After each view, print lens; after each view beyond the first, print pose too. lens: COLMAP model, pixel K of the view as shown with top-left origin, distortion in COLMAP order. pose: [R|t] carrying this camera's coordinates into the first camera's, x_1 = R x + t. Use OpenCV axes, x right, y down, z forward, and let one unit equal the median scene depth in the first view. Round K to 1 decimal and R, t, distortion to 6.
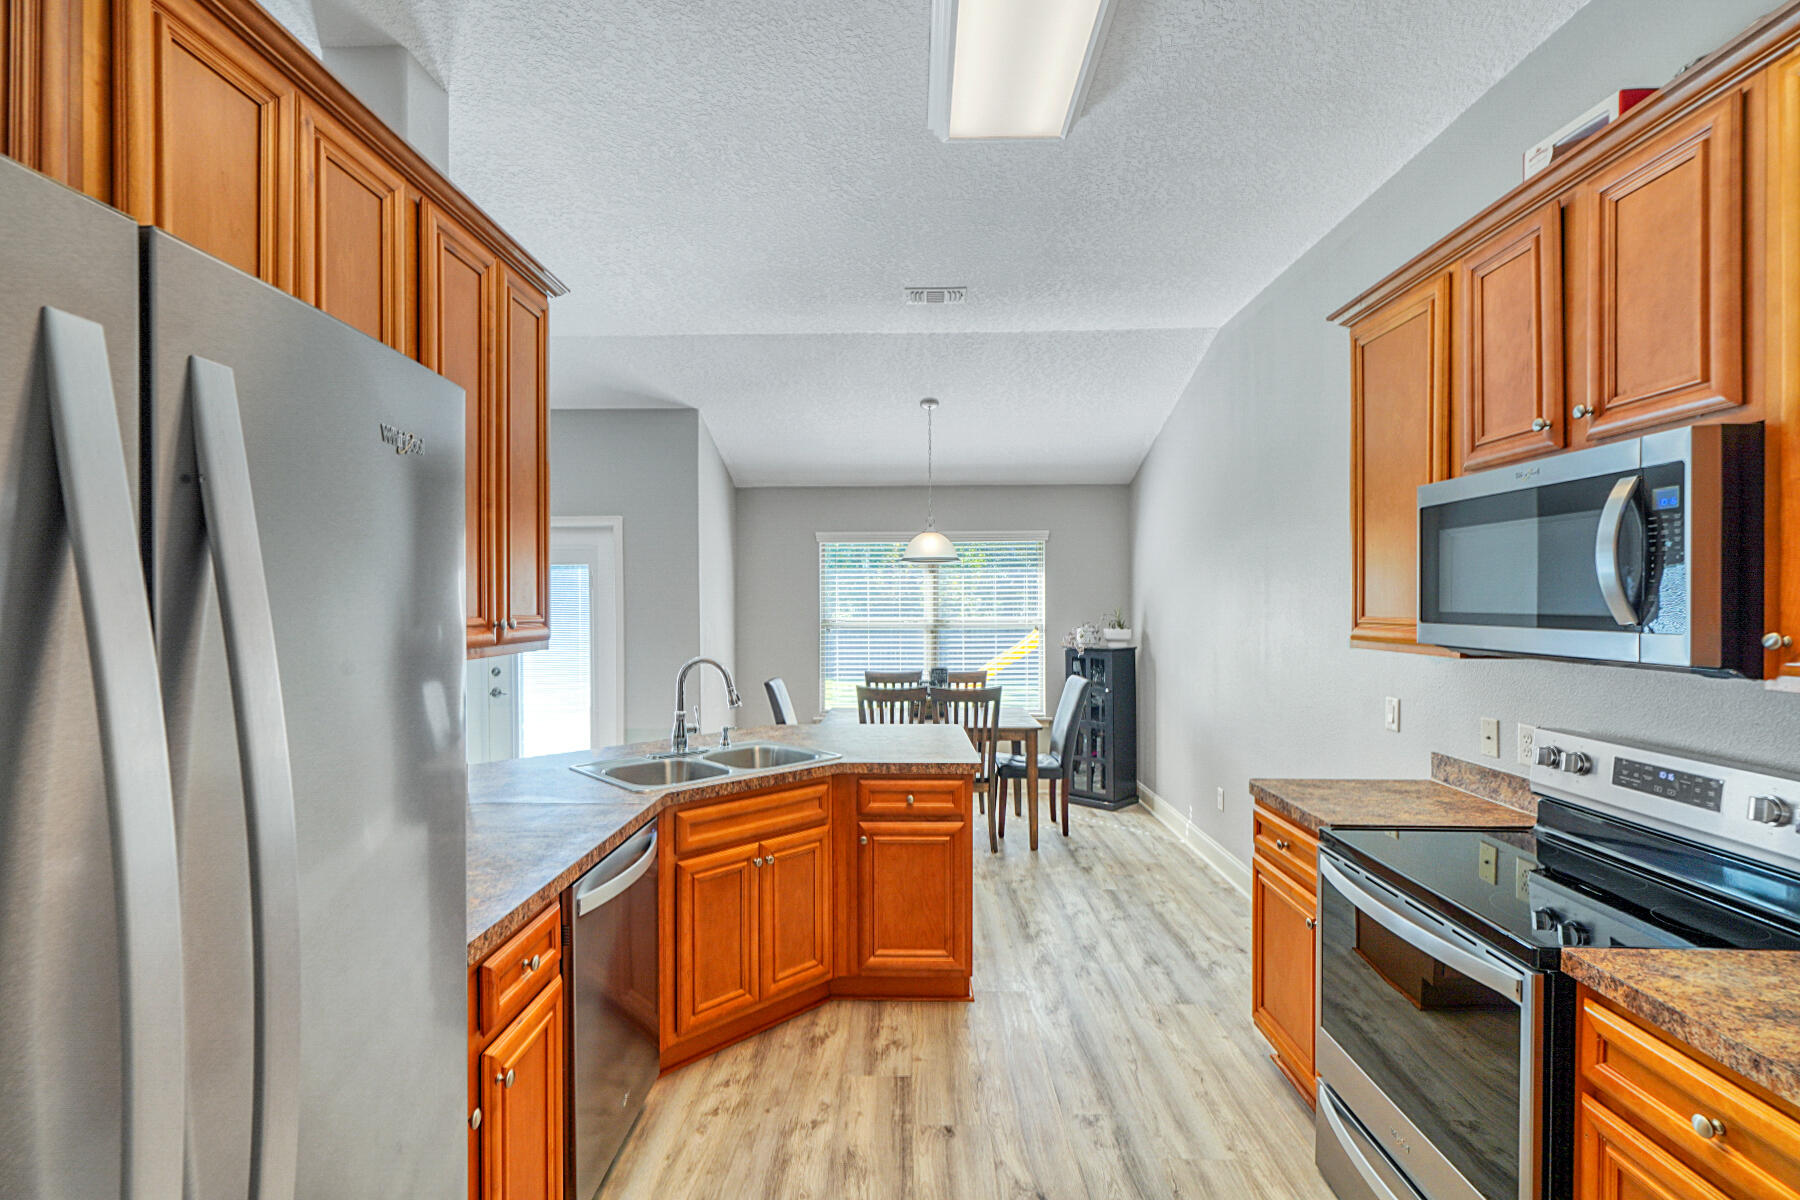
lens RADIAL K [[807.6, 0, 908.6], [0, 807.6, 606.6], [0, 0, 1]] dist [0.000552, 0.000147]
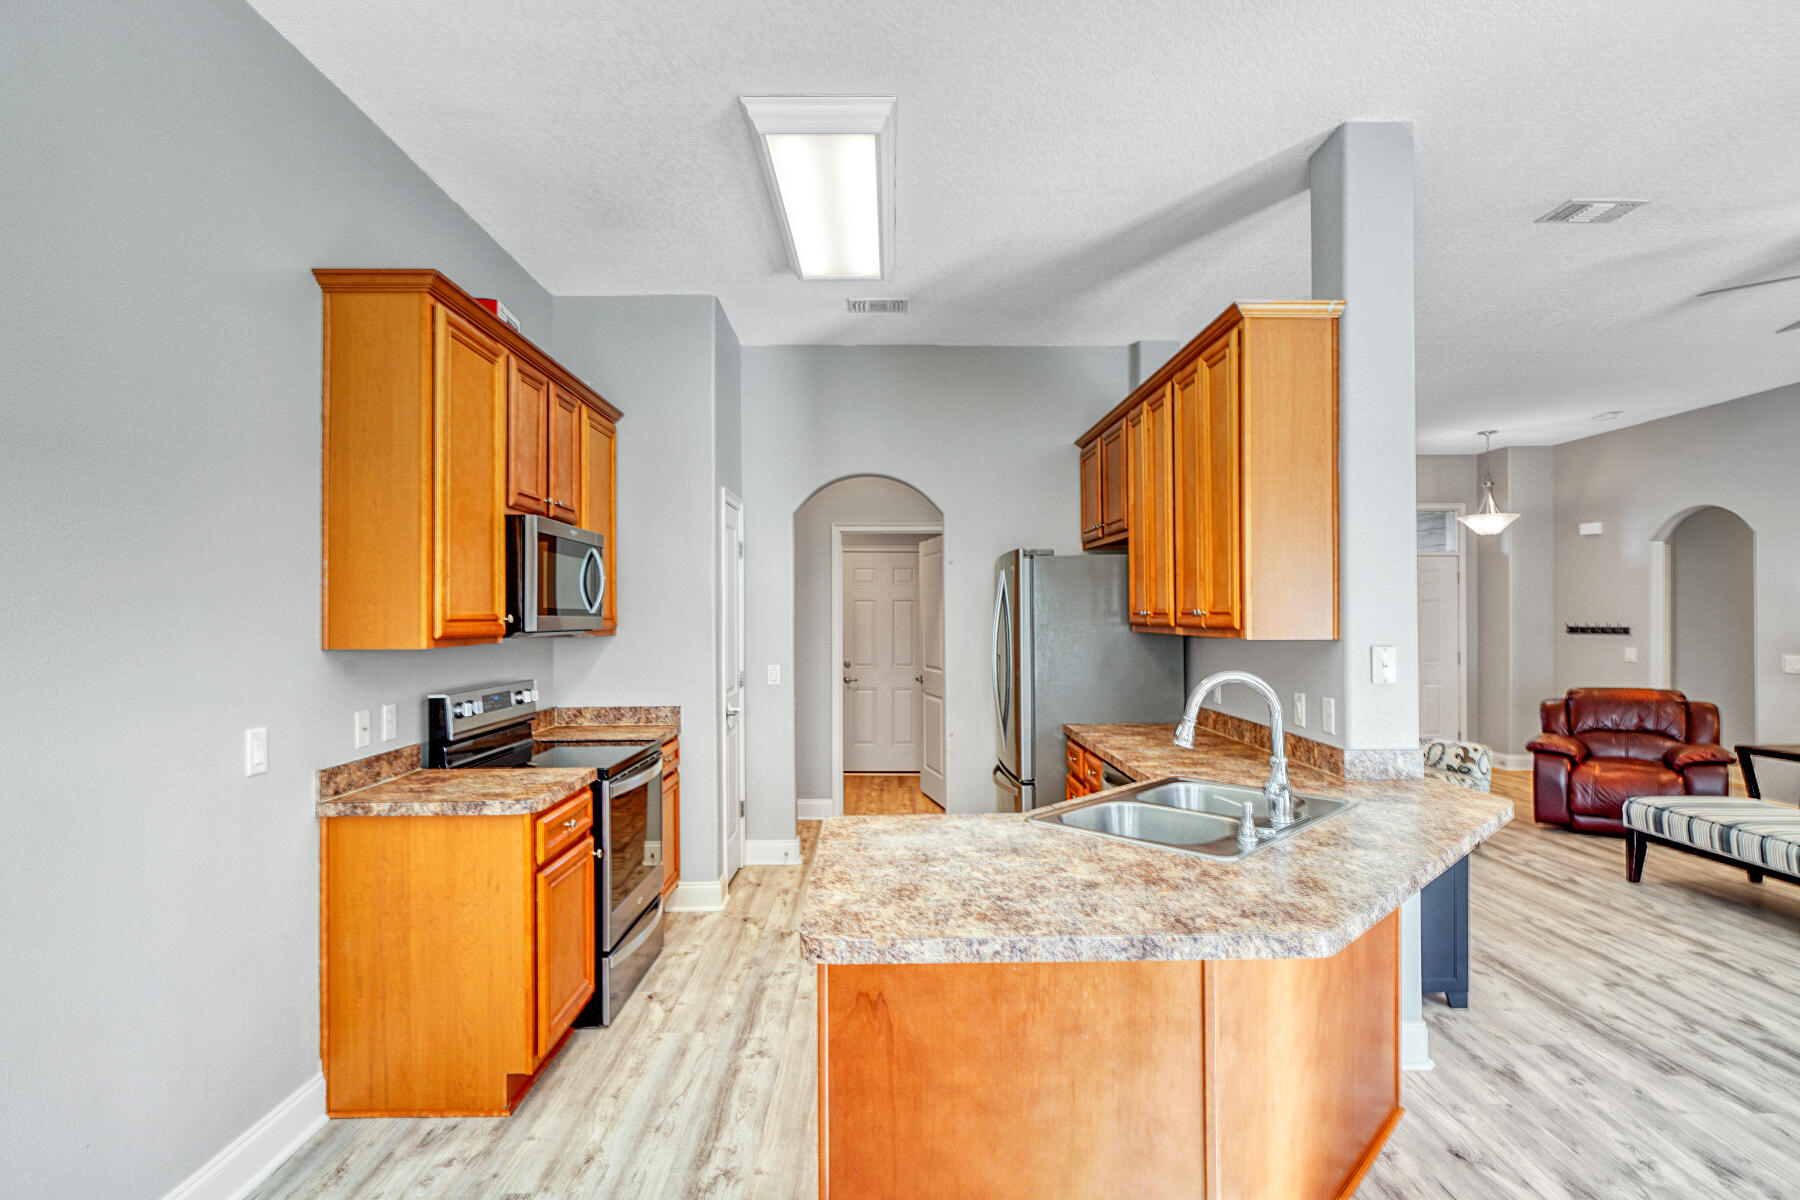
lens RADIAL K [[910.1, 0, 900.0], [0, 910.1, 600.0], [0, 0, 1]] dist [0.001423, 0.000490]
pose [[-0.999694, 0.003994, -0.024424, 0.046910], [0.004267, 0.999929, -0.011105, 0.009558], [0.024378, -0.011206, -0.999640, 2.010674]]
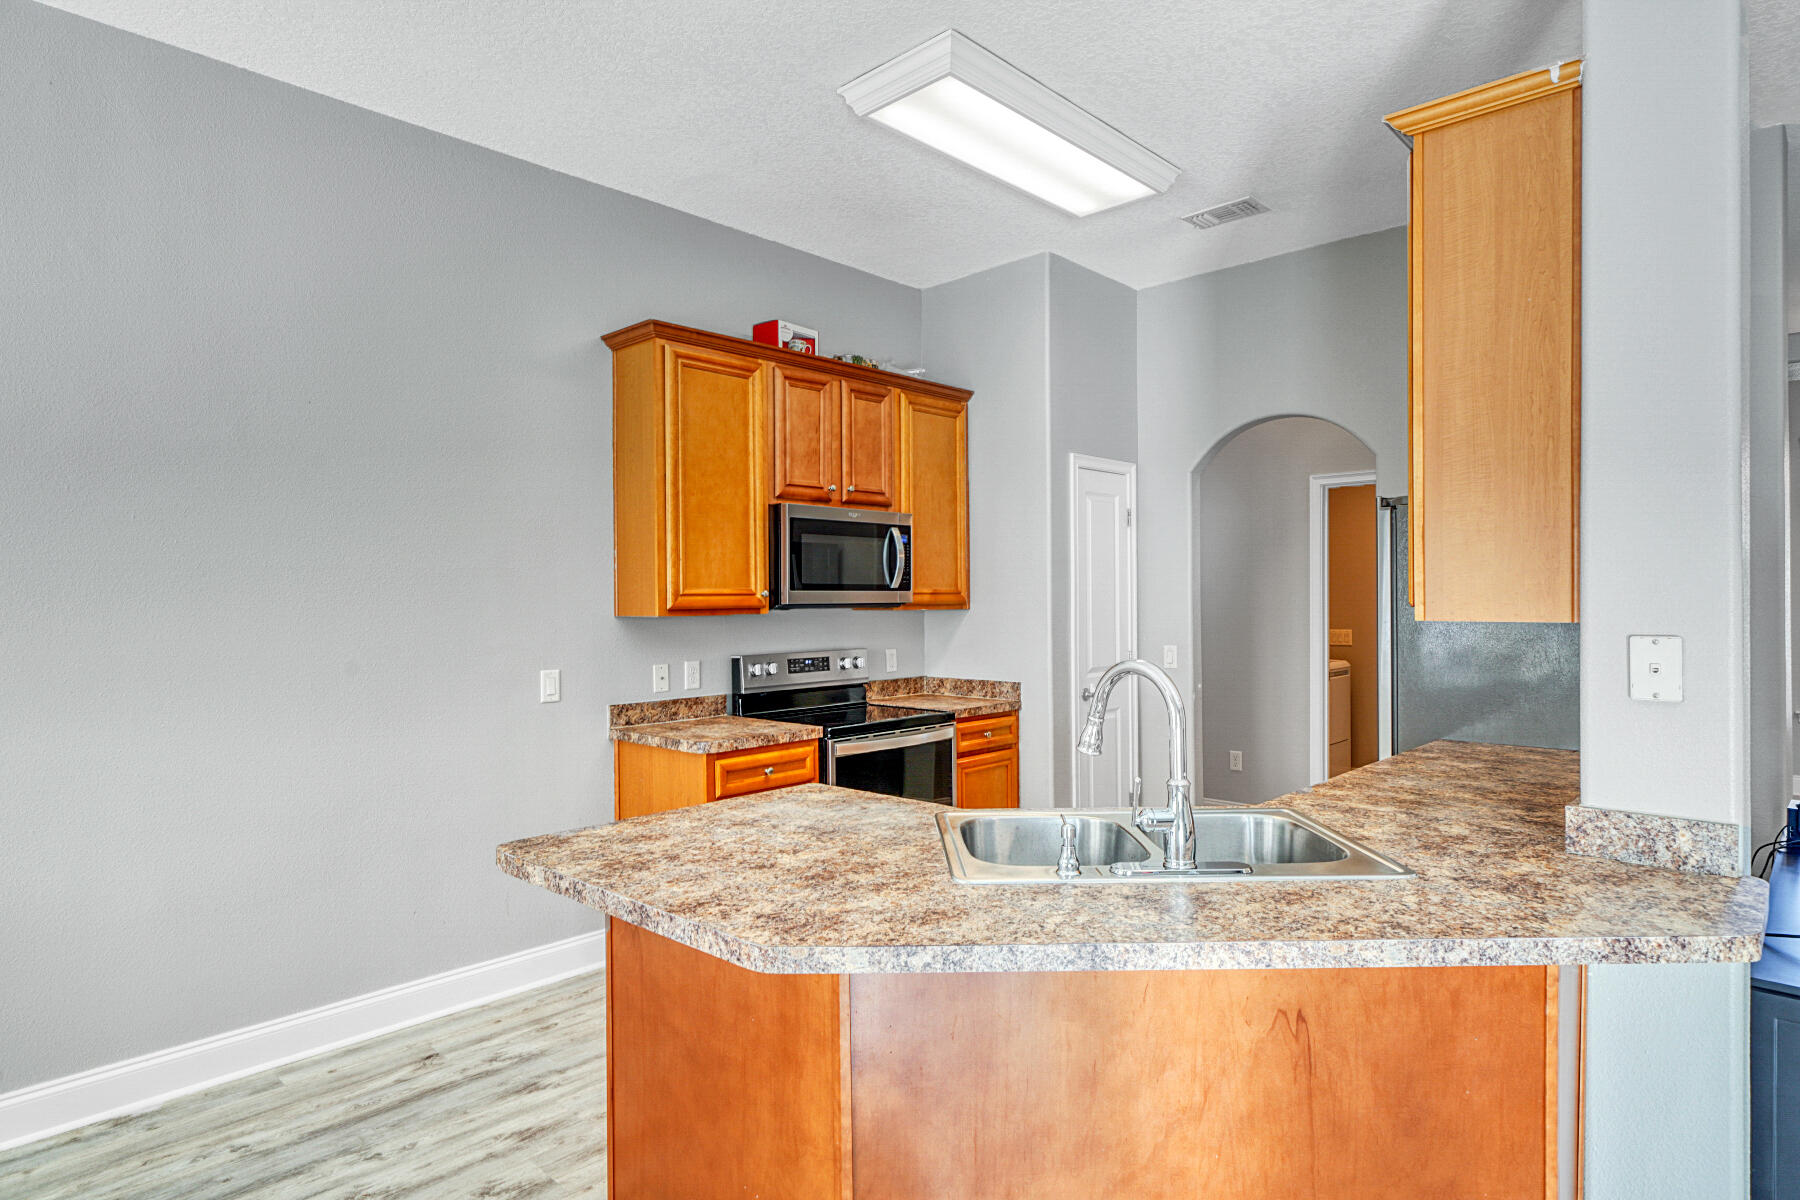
lens RADIAL K [[1004.9, 0, 892.3], [0, 1004.9, 594.3], [0, 0, 1]] dist [0.000939, 0.000928]
pose [[-0.726091, 0.006818, 0.687565, -0.669659], [0.011817, 0.999927, 0.002563, 0.018392], [-0.687497, 0.009986, -0.726119, 1.795295]]
